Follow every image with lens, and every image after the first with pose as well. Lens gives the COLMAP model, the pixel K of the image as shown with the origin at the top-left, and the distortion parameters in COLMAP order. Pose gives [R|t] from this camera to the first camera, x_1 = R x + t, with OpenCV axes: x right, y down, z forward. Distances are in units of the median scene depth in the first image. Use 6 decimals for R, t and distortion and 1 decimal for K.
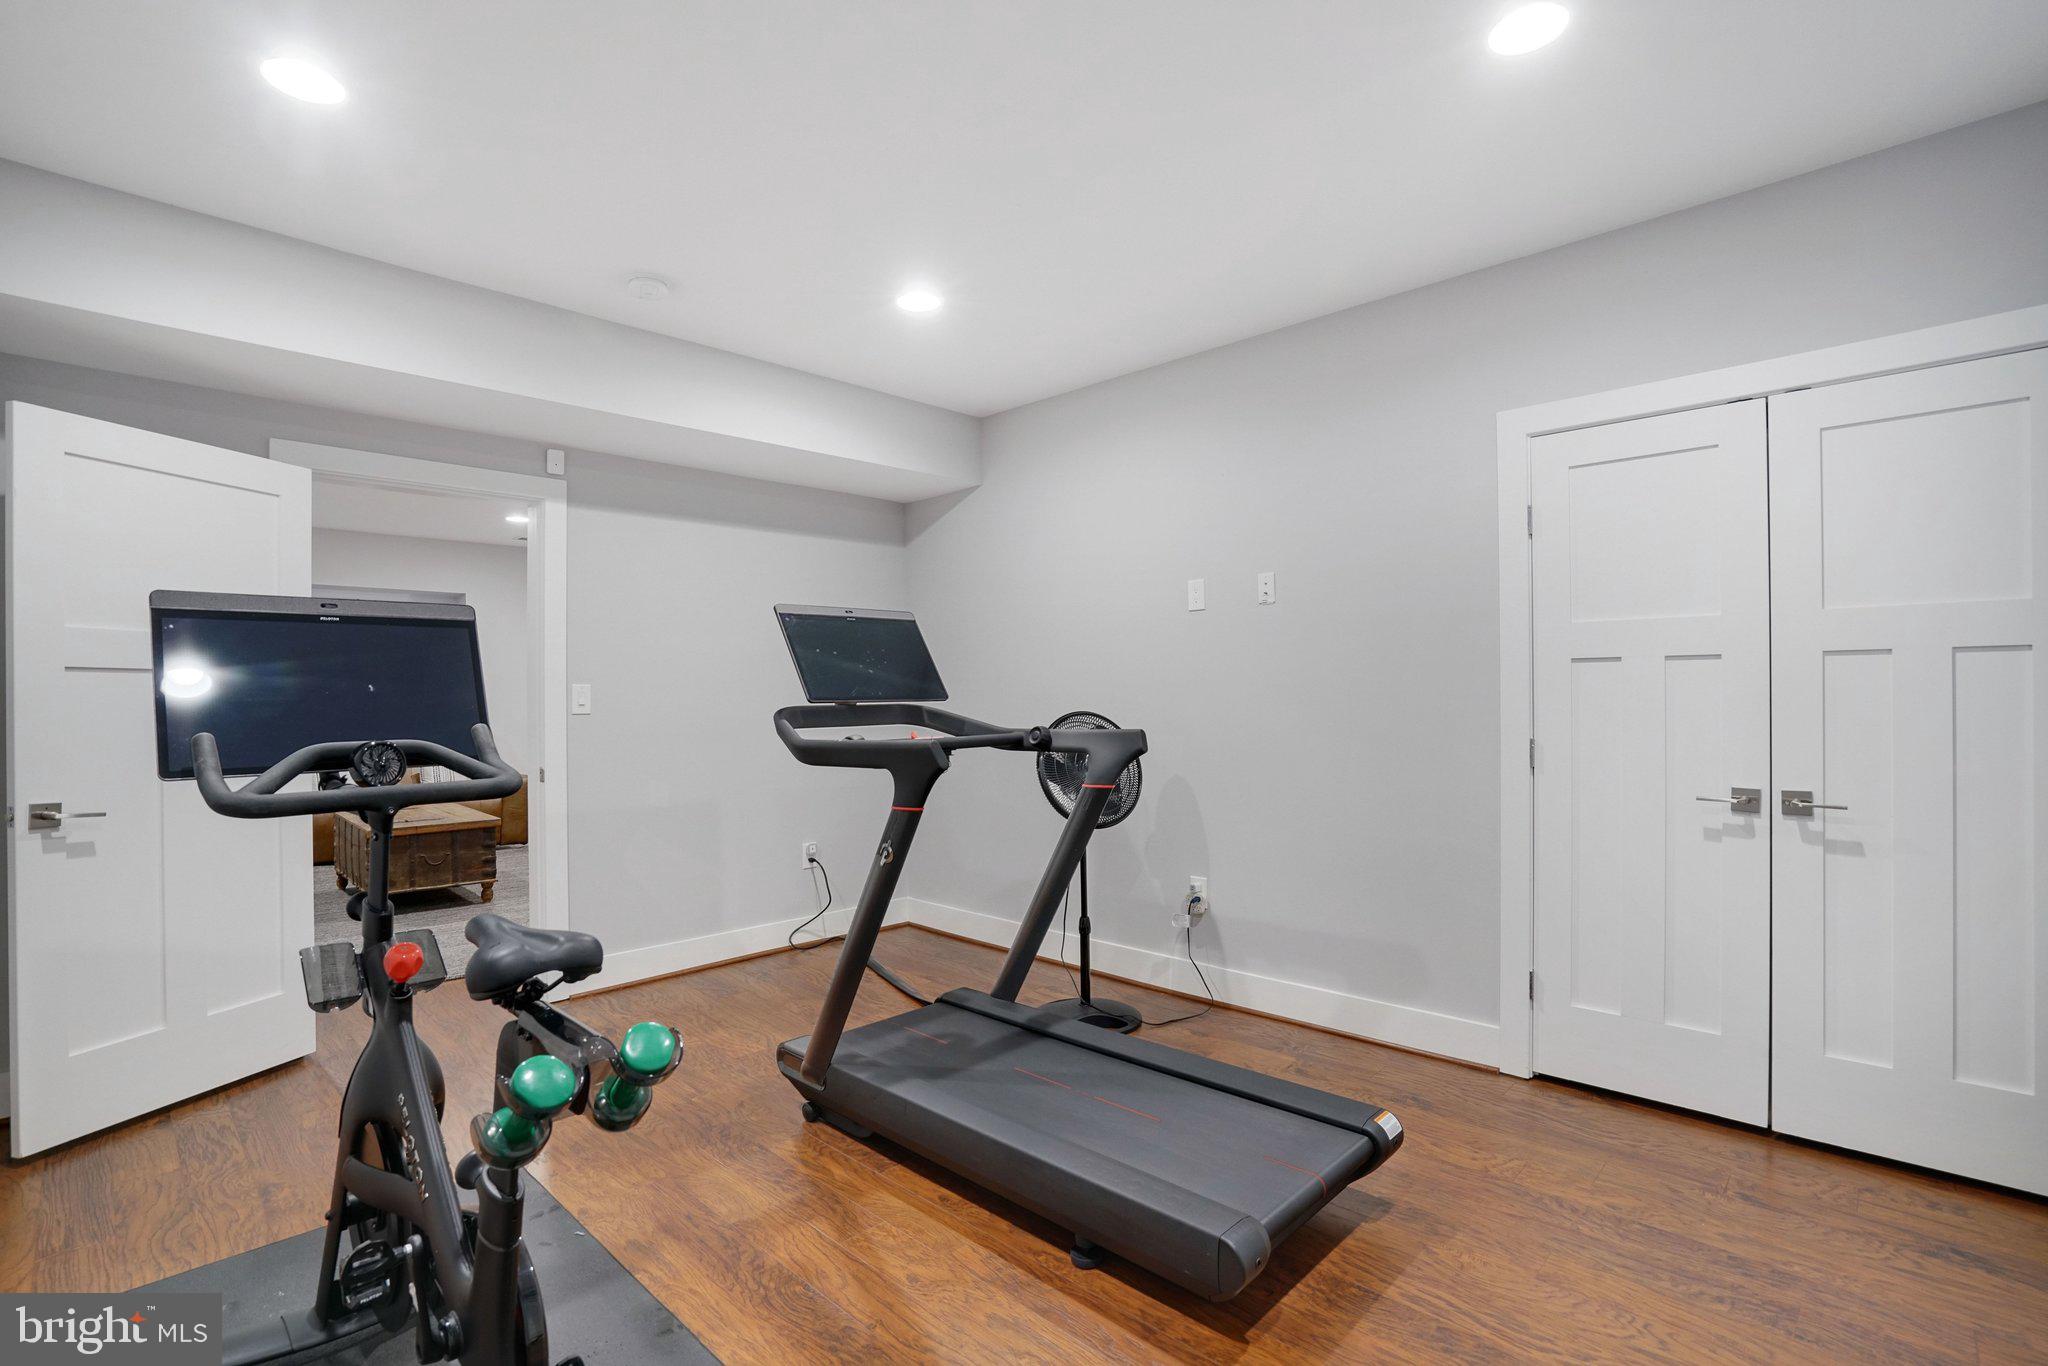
lens RADIAL K [[939.2, 0, 1008.8], [0, 939.2, 690.9], [0, 0, 1]] dist [-0.066995, 0.027461]
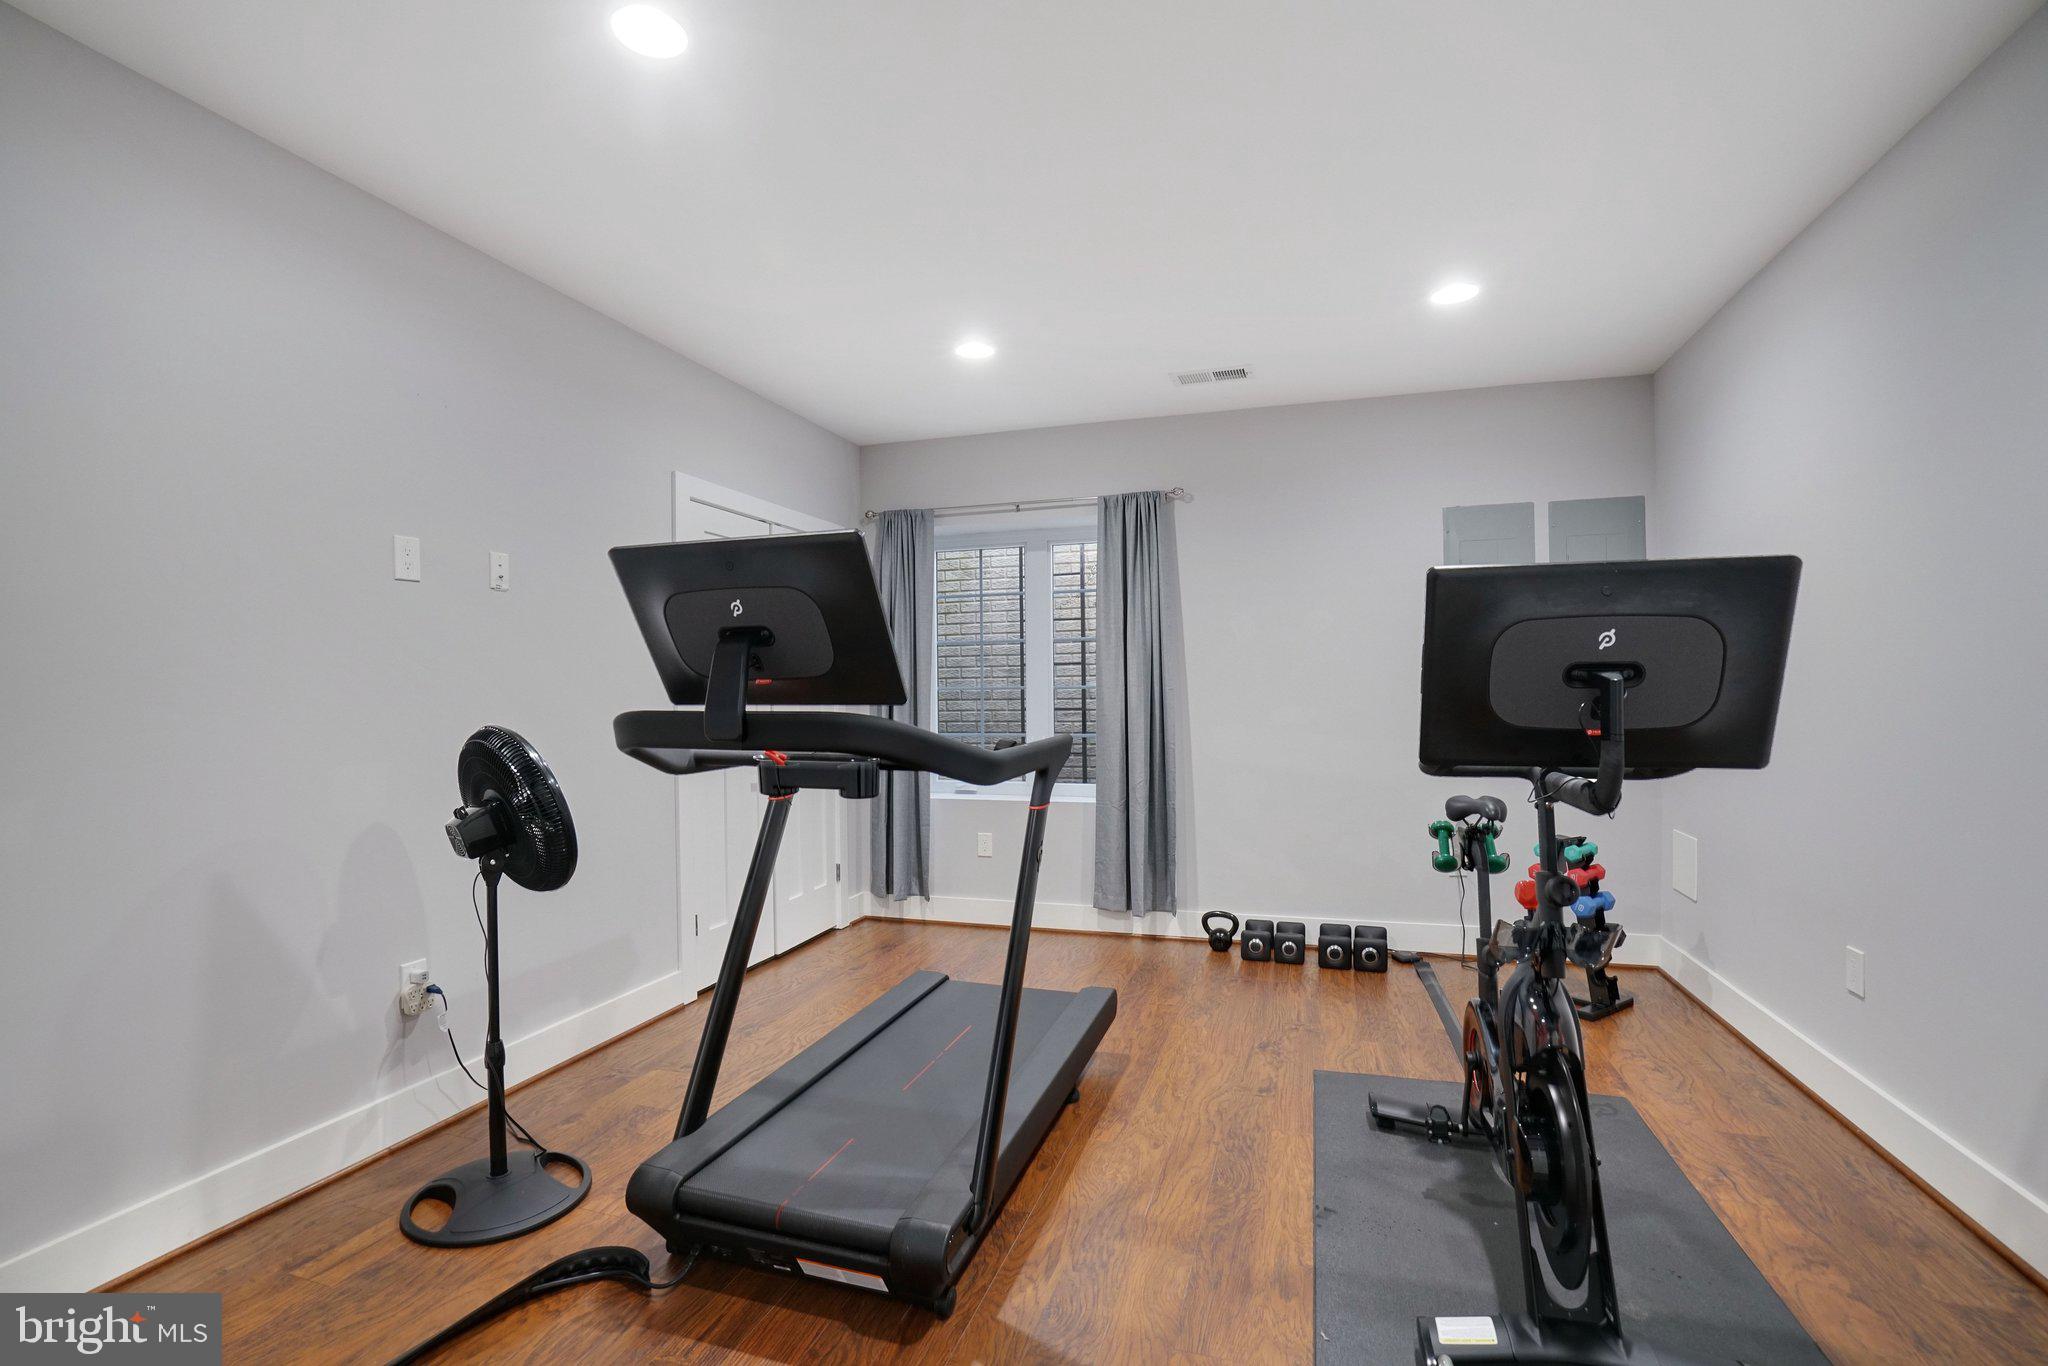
lens RADIAL K [[939.2, 0, 1008.8], [0, 939.2, 690.9], [0, 0, 1]] dist [-0.066995, 0.027461]
pose [[-0.441916, 0.020786, 0.896816, -1.055746], [0.009740, 0.999784, -0.018373, 0.023979], [-0.897004, 0.000615, -0.442023, 1.562811]]
